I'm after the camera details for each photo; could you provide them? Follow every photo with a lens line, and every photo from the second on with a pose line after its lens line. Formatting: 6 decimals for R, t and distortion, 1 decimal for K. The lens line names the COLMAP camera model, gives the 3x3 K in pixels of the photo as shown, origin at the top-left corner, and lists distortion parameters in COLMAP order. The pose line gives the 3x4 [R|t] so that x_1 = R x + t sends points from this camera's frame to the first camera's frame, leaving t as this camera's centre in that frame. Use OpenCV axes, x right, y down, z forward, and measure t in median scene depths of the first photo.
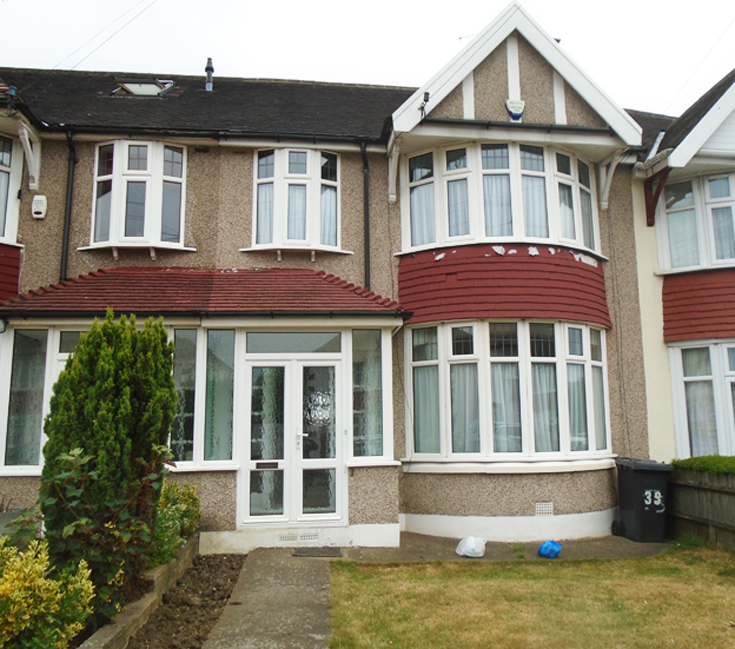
lens RADIAL K [[640.4, 0, 367.9], [0, 640.4, 326.7], [0, 0, 1]] dist [-0.002962, 0.038619]
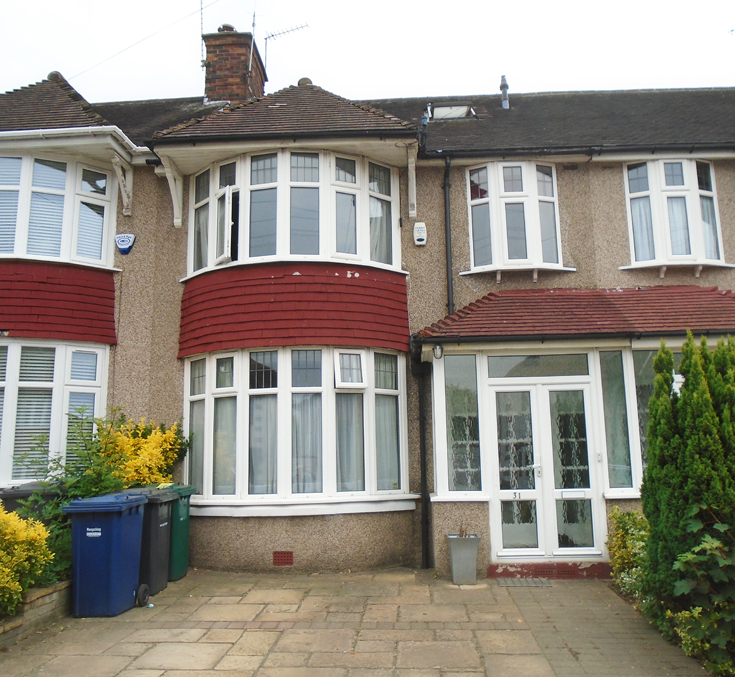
lens RADIAL K [[673.4, 0, 366.0], [0, 673.4, 336.3], [0, 0, 1]] dist [0.009209, 0.011191]
pose [[0.989653, -0.026856, -0.140949, -0.434153], [0.023644, 0.999422, -0.024416, -0.001896], [0.141523, 0.020831, 0.989716, -0.052720]]
